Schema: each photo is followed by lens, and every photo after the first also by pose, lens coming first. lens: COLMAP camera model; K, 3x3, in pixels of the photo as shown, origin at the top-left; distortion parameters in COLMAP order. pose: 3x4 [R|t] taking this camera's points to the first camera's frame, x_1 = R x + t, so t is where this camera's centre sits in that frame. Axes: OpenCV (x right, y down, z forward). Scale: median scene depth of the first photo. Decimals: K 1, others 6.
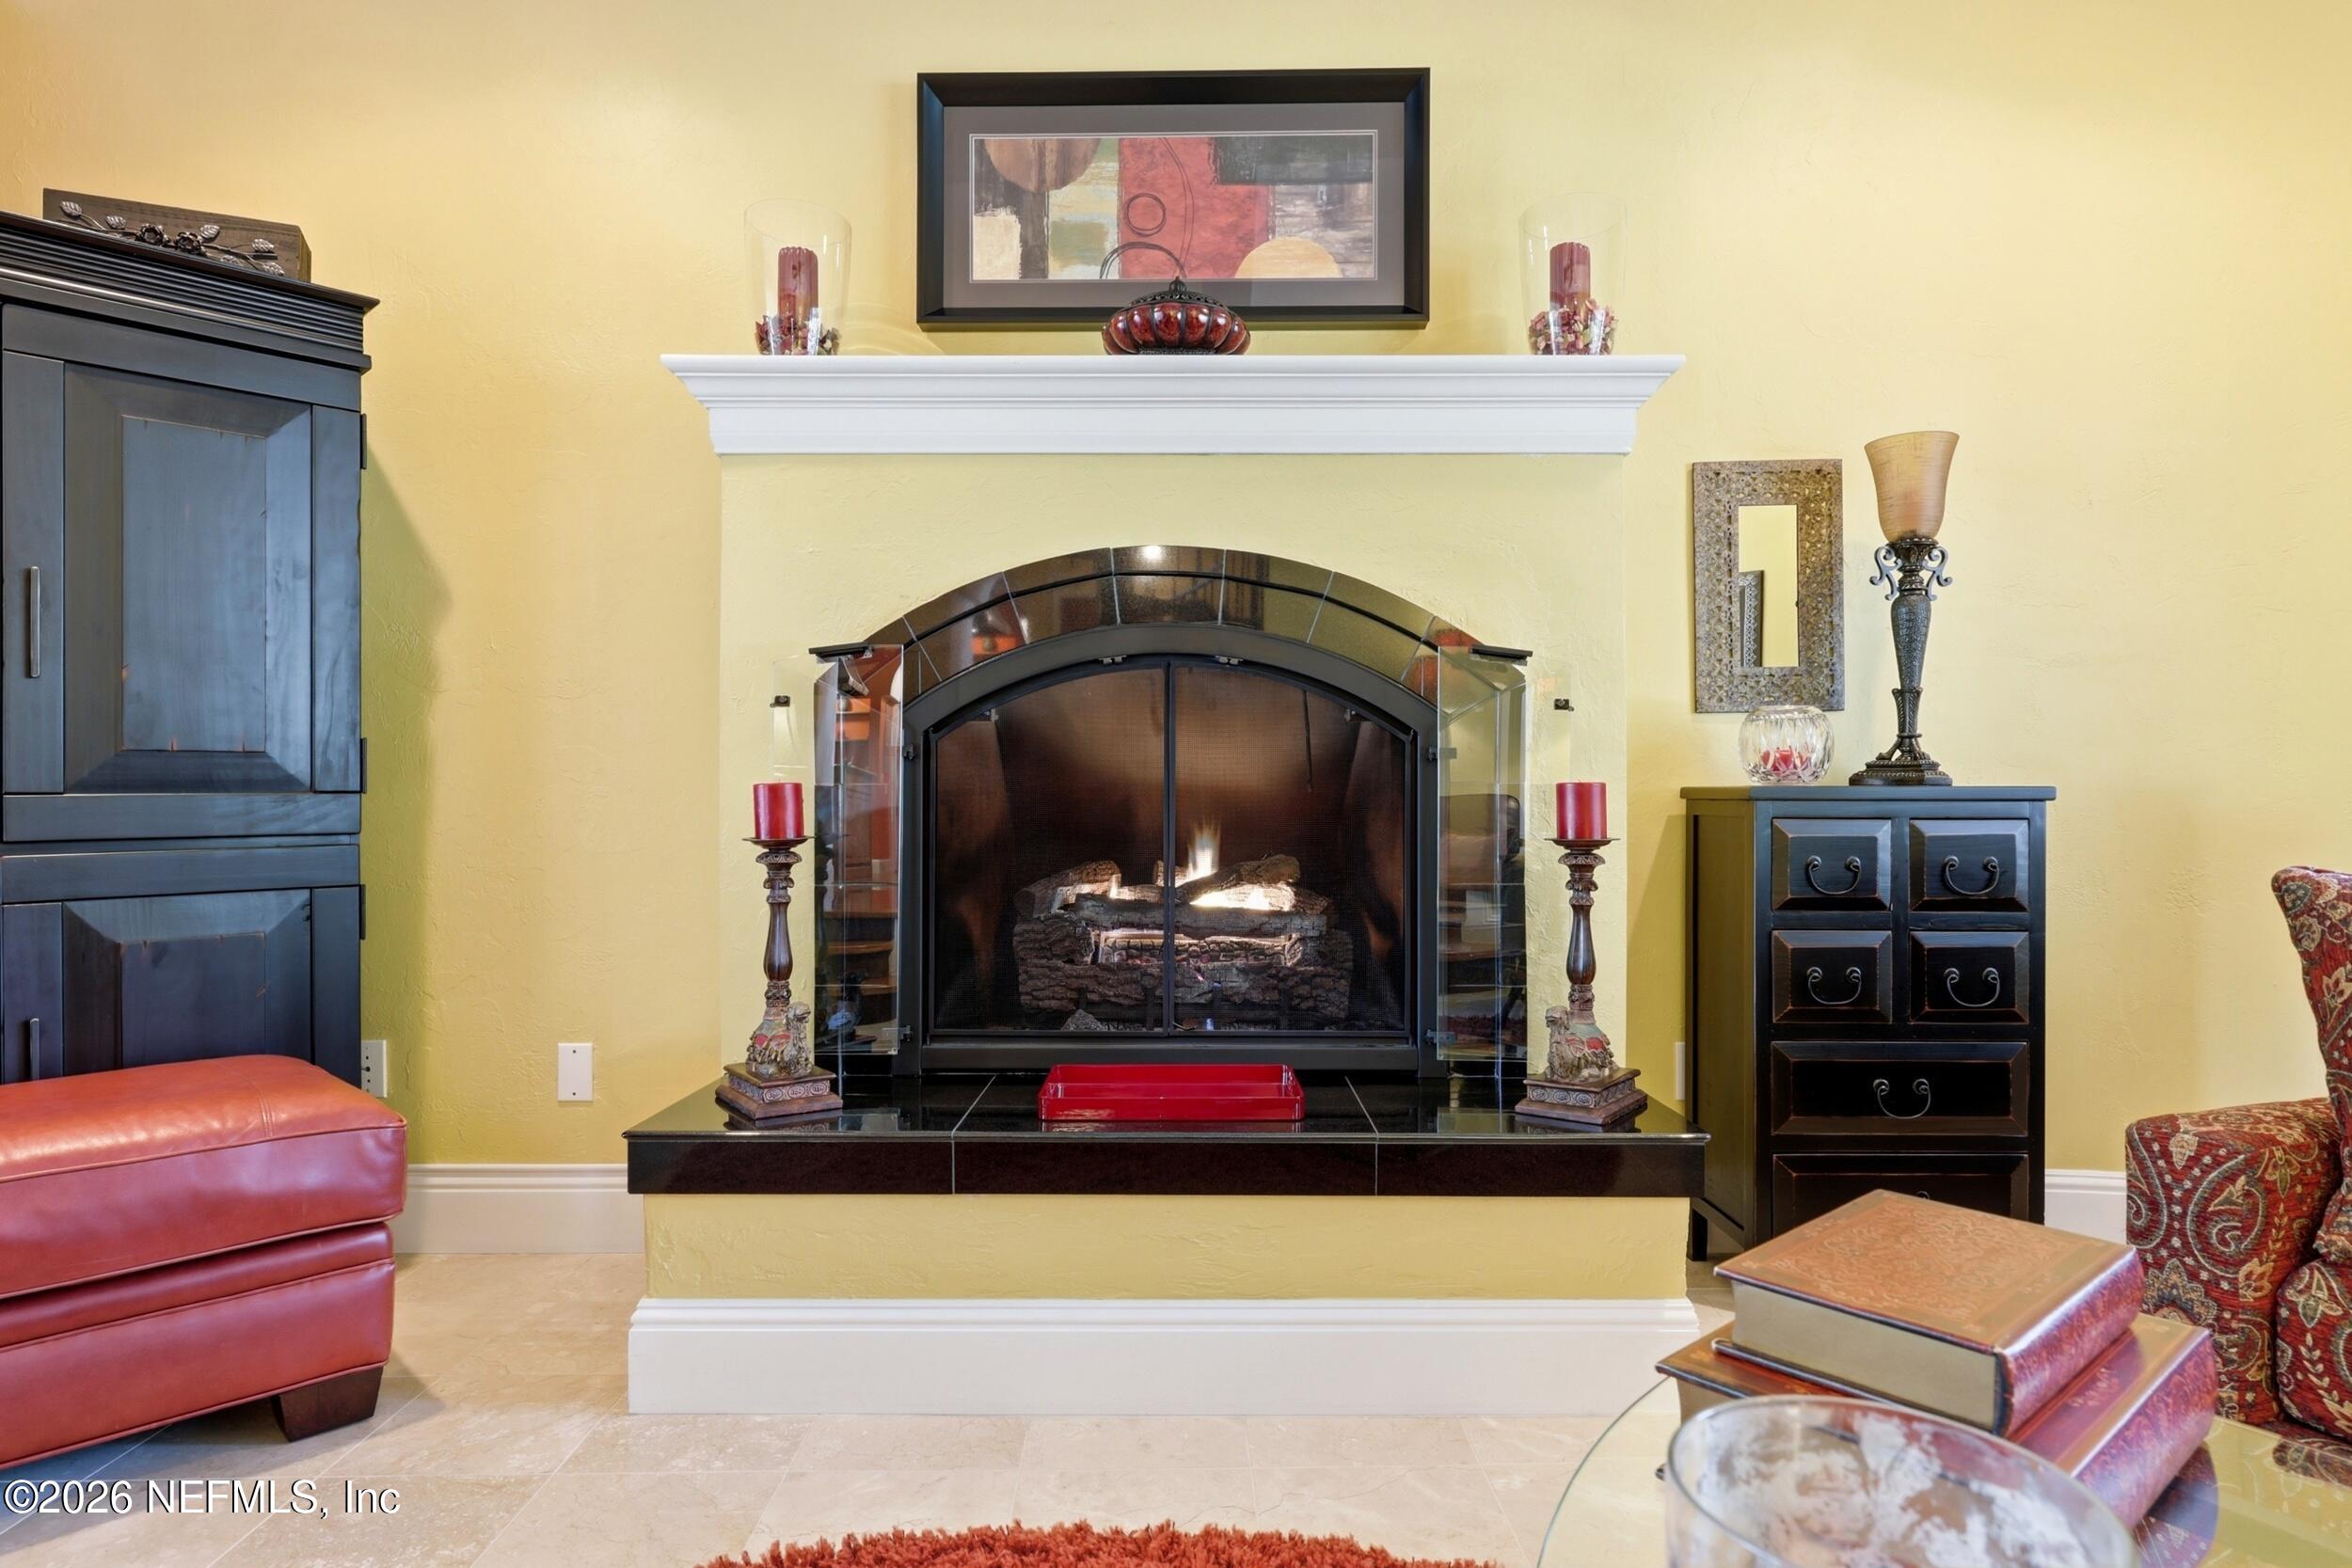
lens RADIAL K [[1314.4, 0, 1176.0], [0, 1314.4, 784.0], [0, 0, 1]] dist [-0.003403, -0.000771]
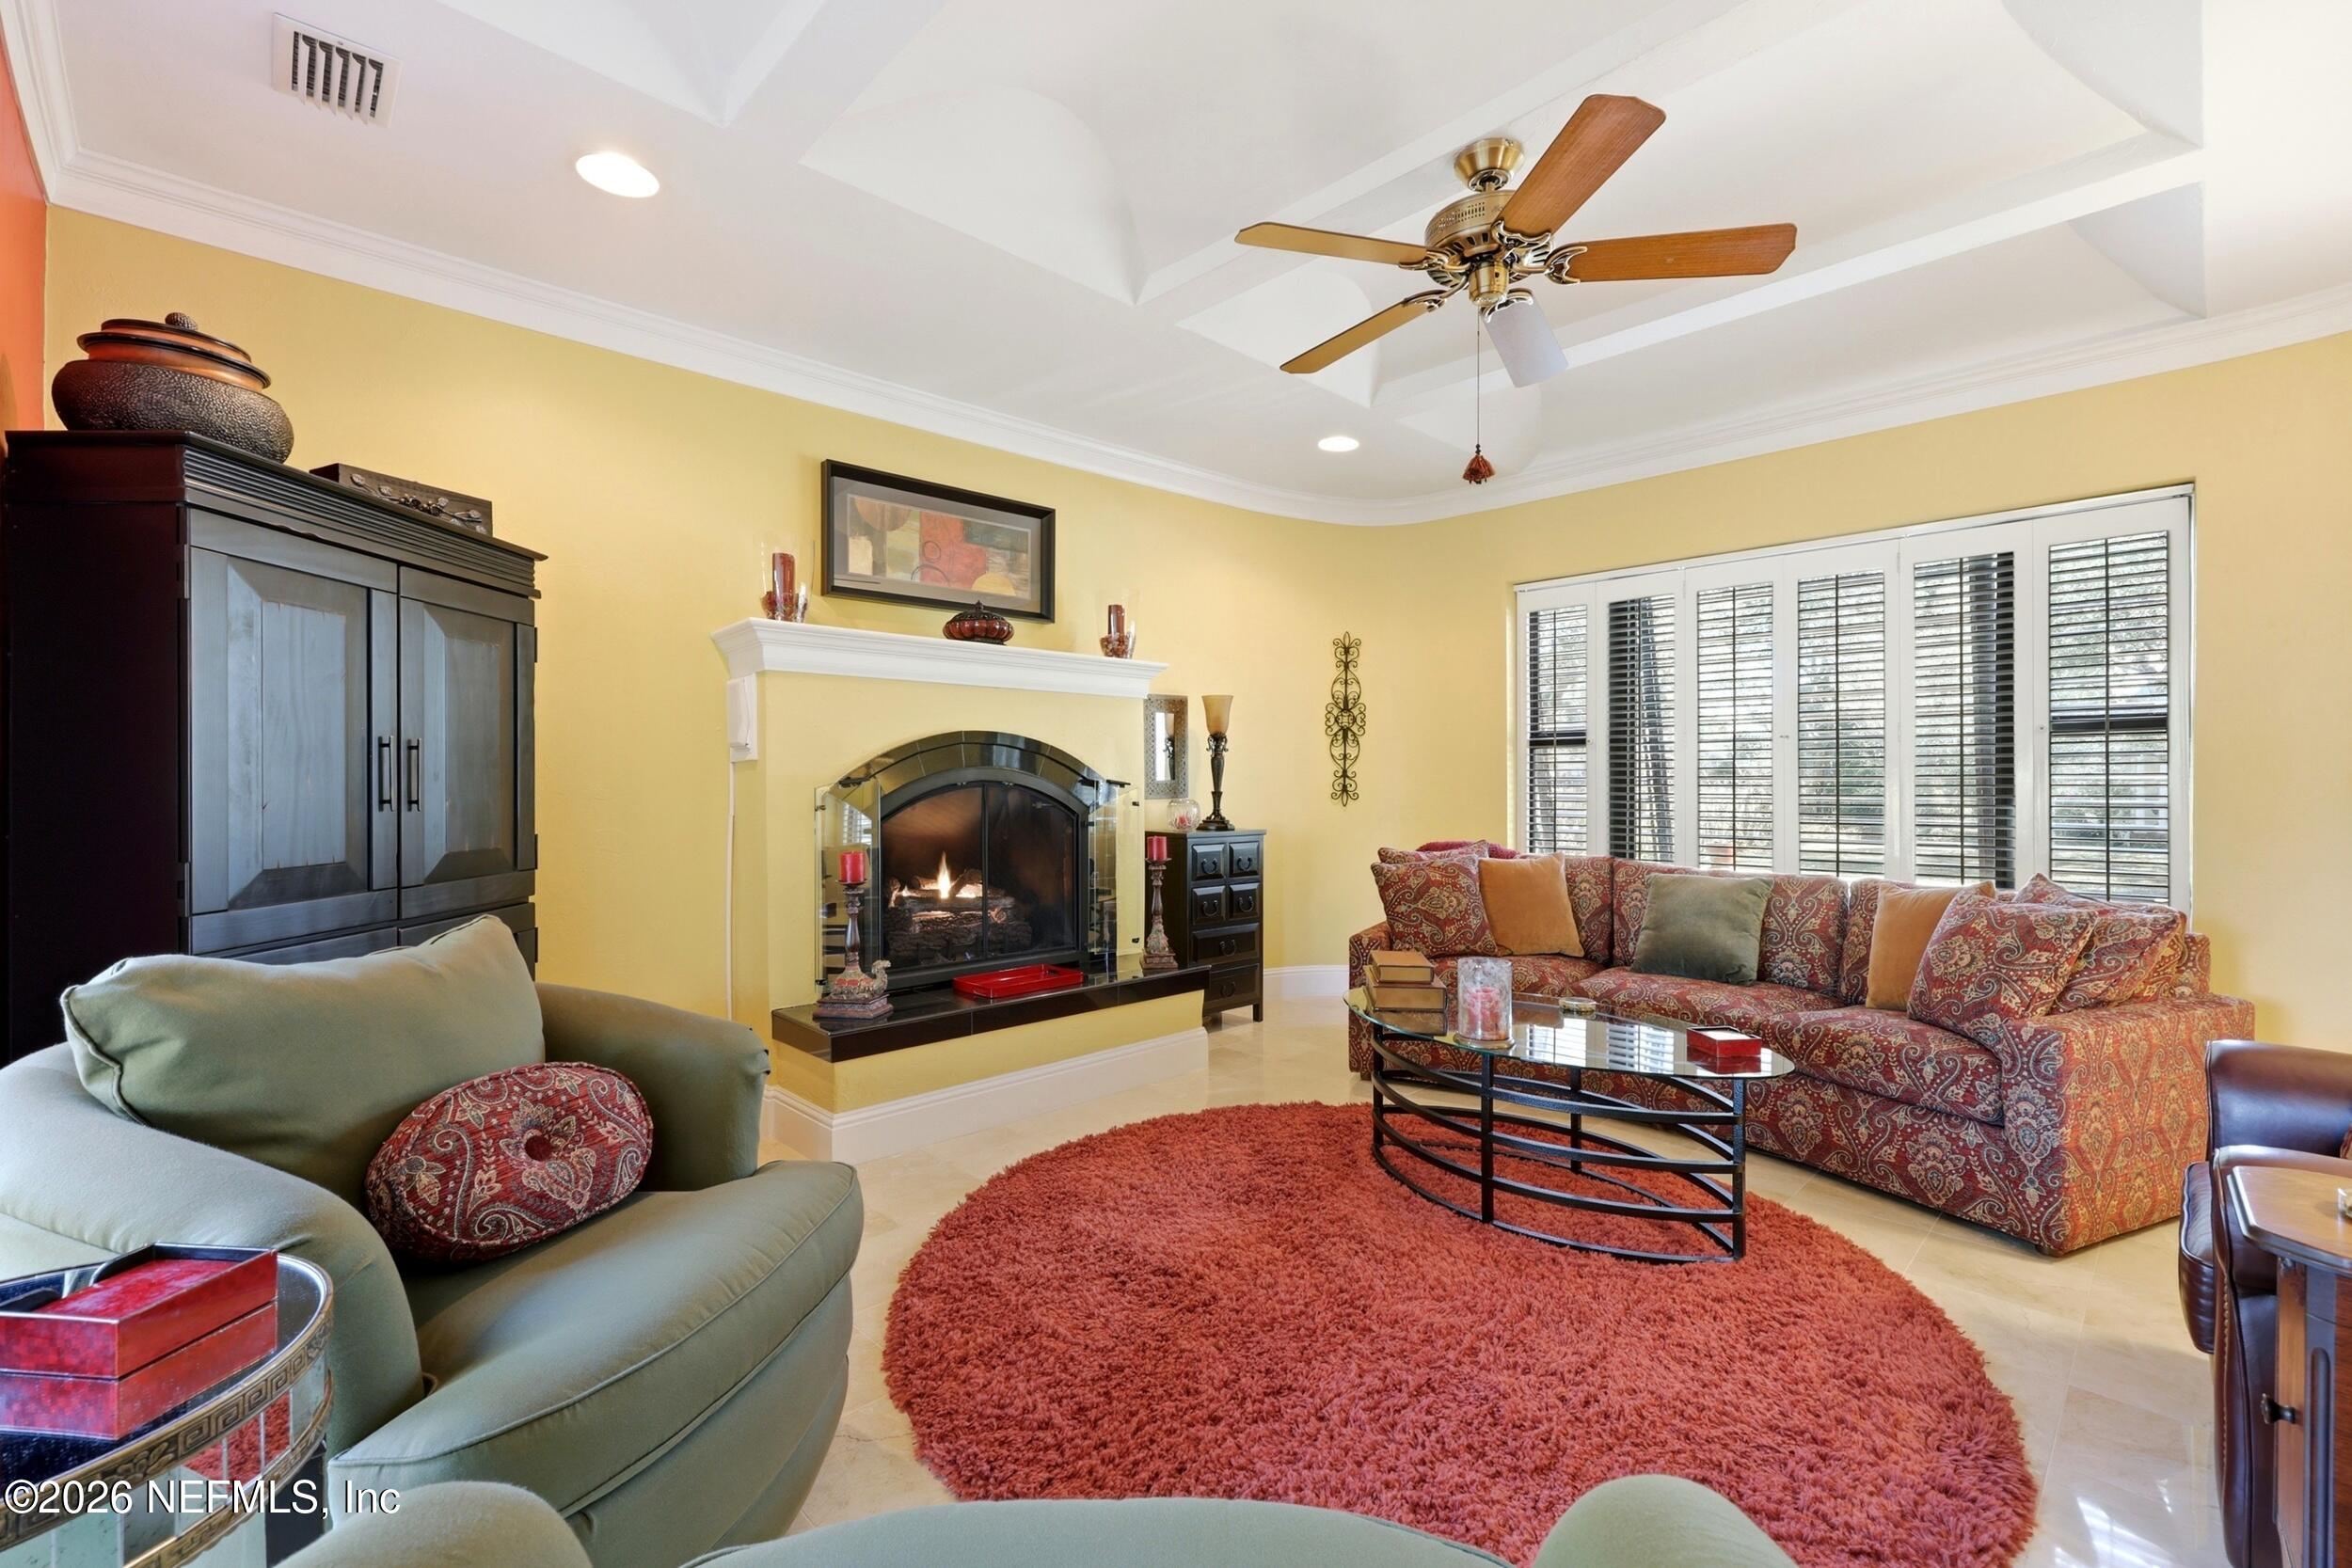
lens RADIAL K [[948.7, 0, 1183.5], [0, 948.7, 782.4], [0, 0, 1]] dist [-0.002345, -0.000200]
pose [[0.731916, -0.001110, 0.681394, -0.753469], [-0.001240, 0.999995, 0.002962, -0.094482], [-0.681394, -0.003013, 0.731911, -0.320564]]
